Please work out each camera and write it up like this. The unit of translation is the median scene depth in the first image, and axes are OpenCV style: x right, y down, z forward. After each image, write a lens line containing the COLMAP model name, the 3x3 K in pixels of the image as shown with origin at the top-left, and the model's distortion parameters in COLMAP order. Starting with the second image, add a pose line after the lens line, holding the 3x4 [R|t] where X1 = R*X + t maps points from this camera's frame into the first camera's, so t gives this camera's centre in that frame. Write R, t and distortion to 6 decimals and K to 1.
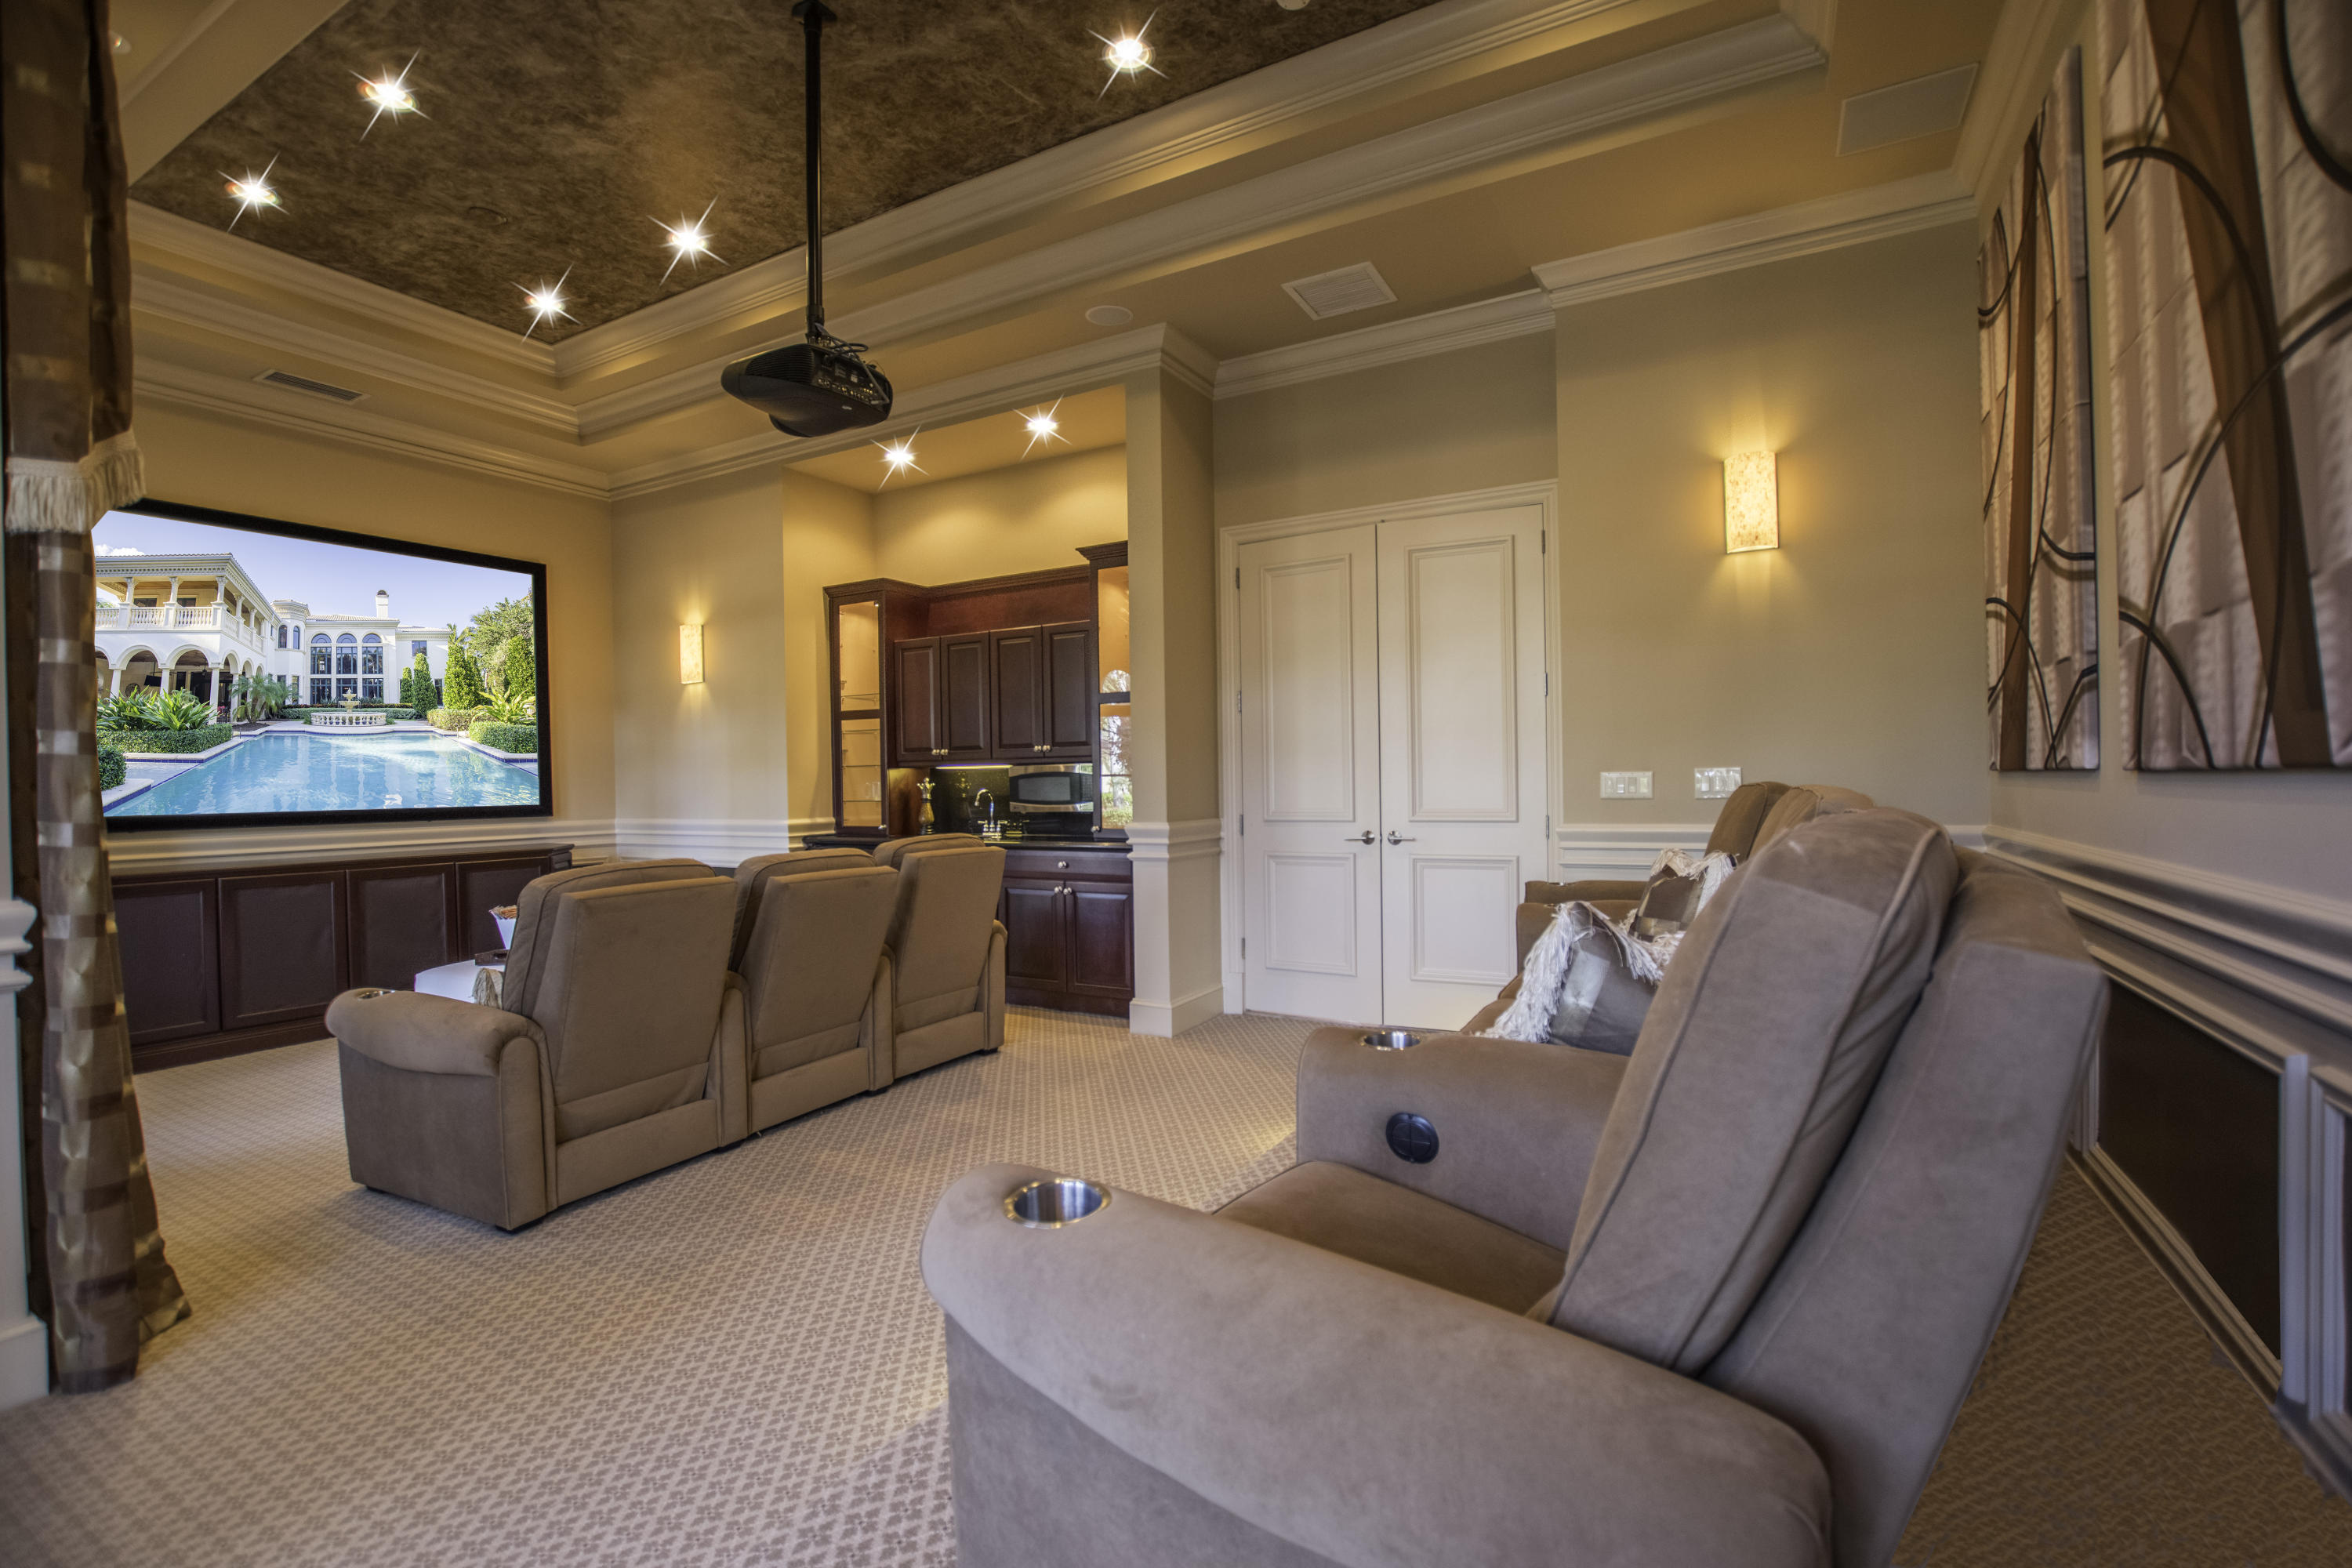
lens RADIAL K [[1040.9, 0, 1176.0], [0, 1040.9, 784.0], [0, 0, 1]] dist [-0.002277, -0.000377]
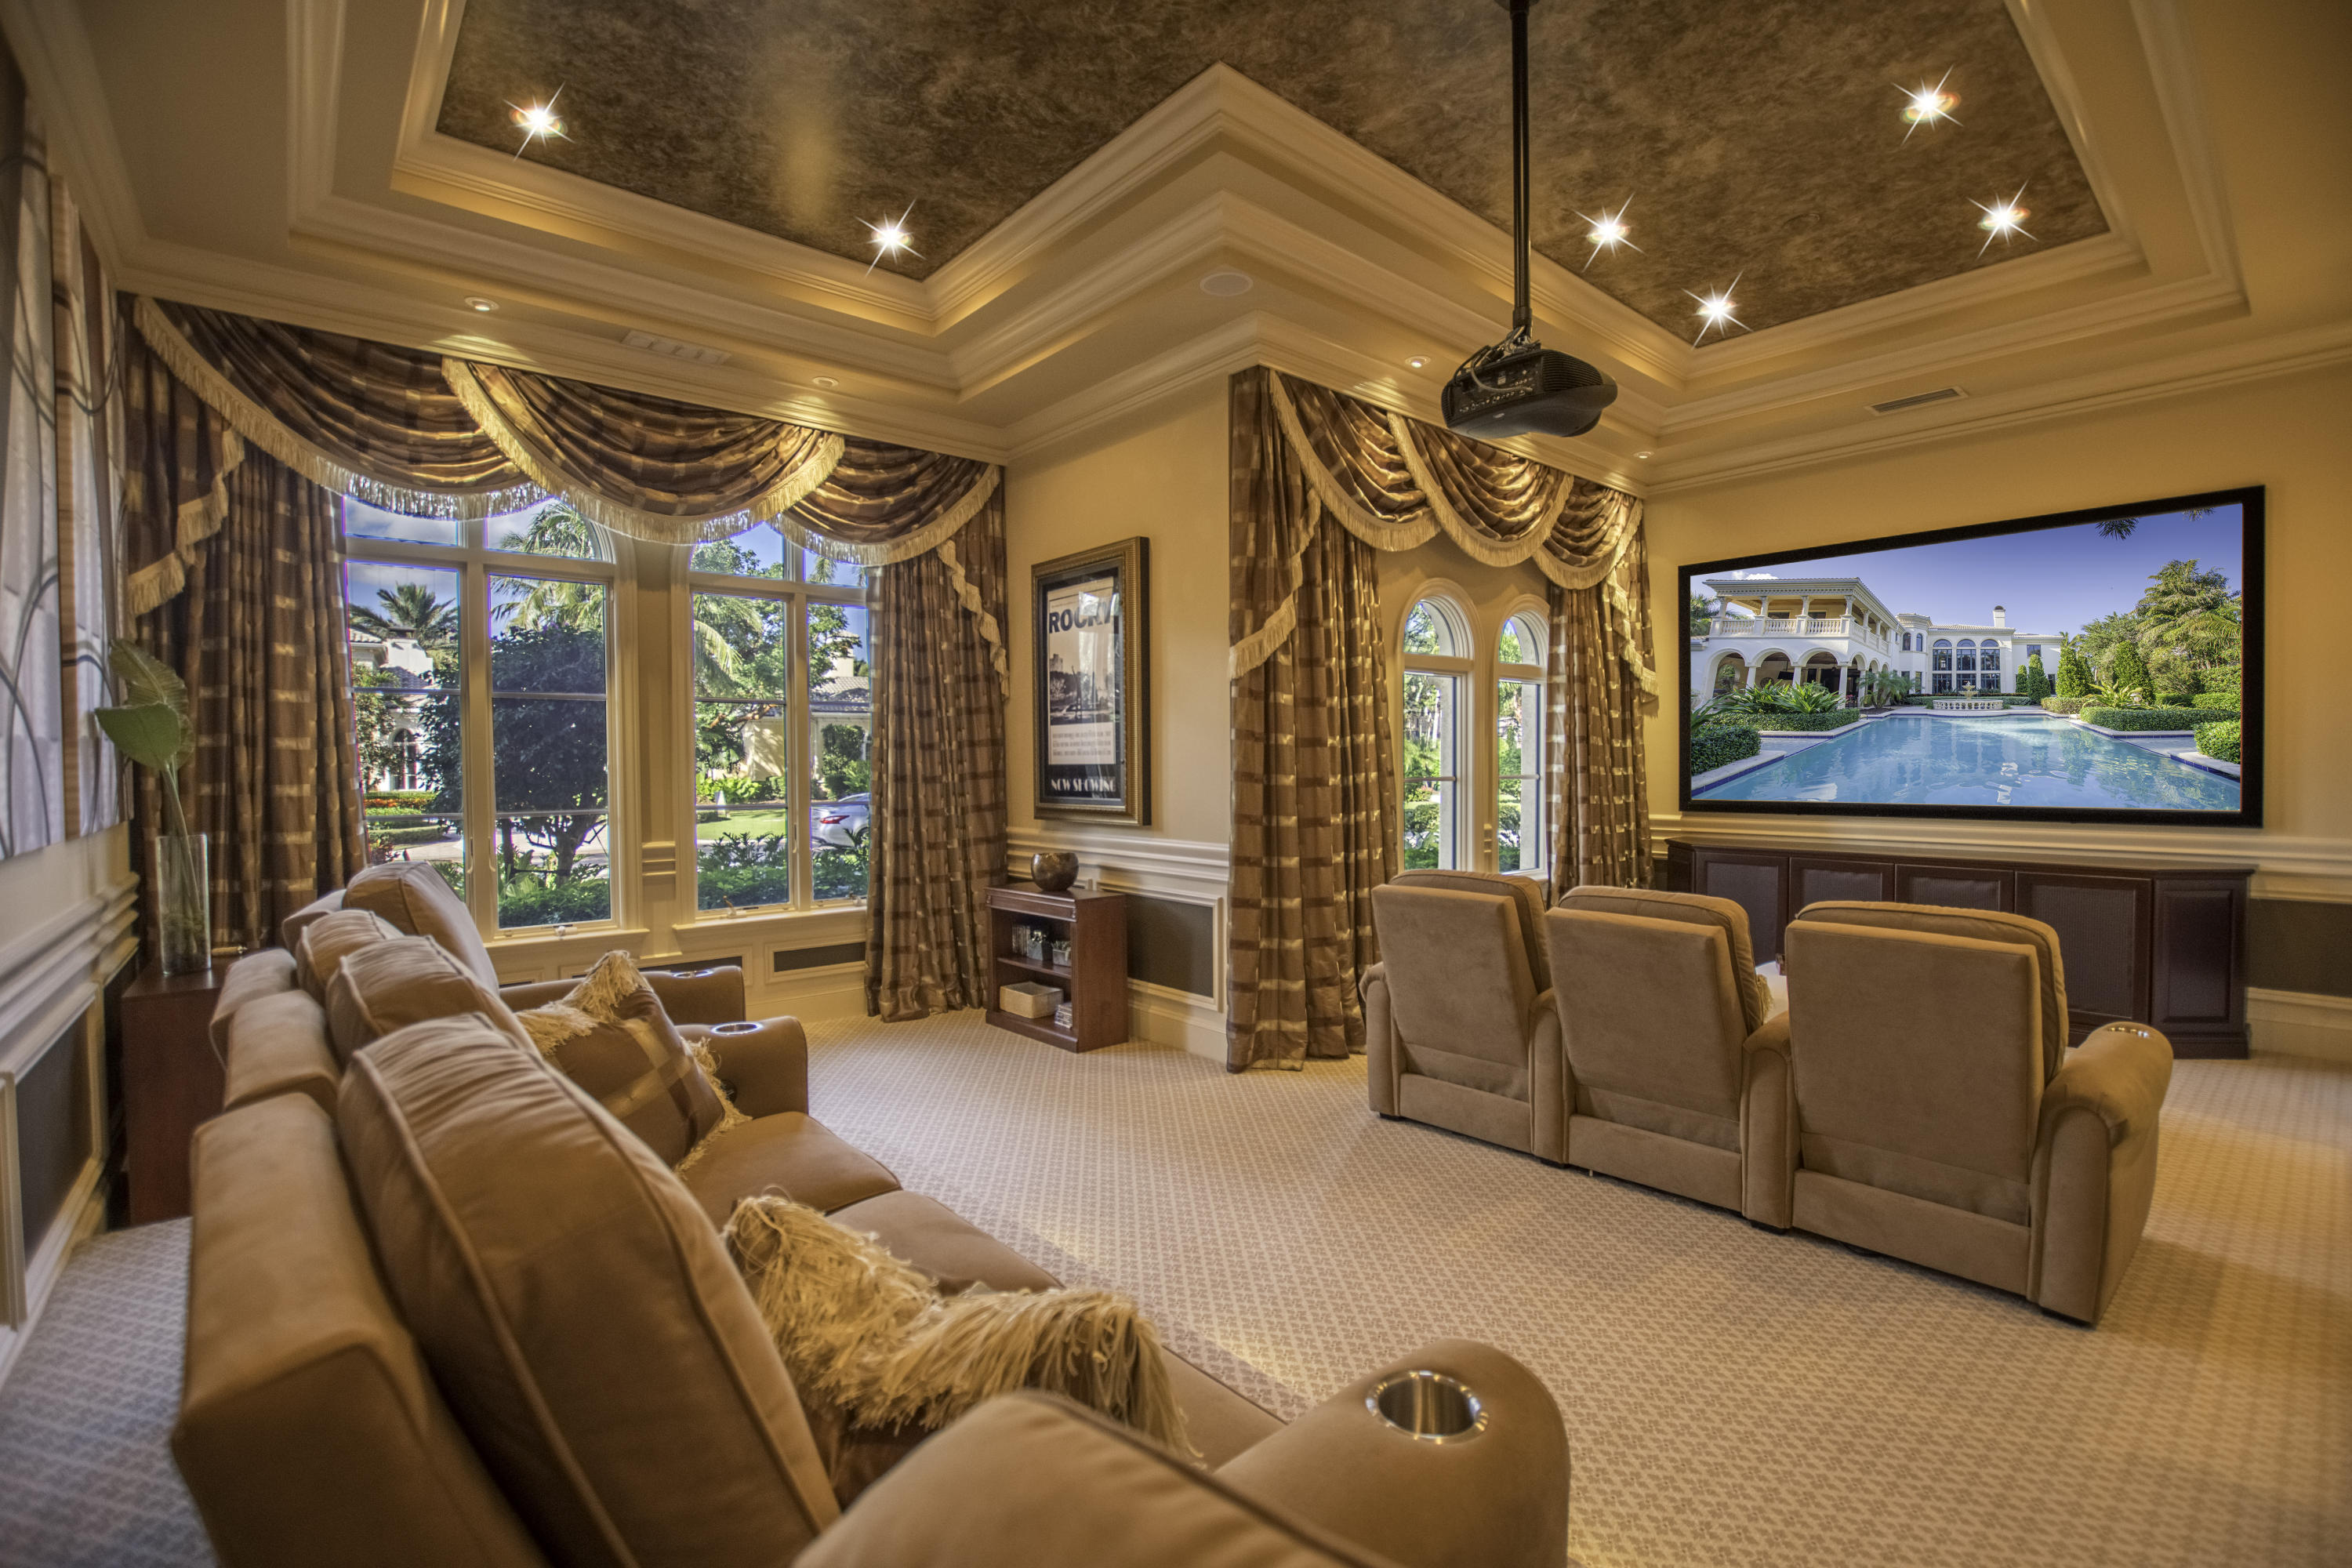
lens RADIAL K [[1040.9, 0, 1176.0], [0, 1040.9, 784.0], [0, 0, 1]] dist [-0.002277, -0.000377]
pose [[-0.326813, 0.040627, -0.944215, 0.443244], [0.010170, 0.999169, 0.039471, -0.047825], [0.945034, 0.003297, -0.326955, 0.673373]]
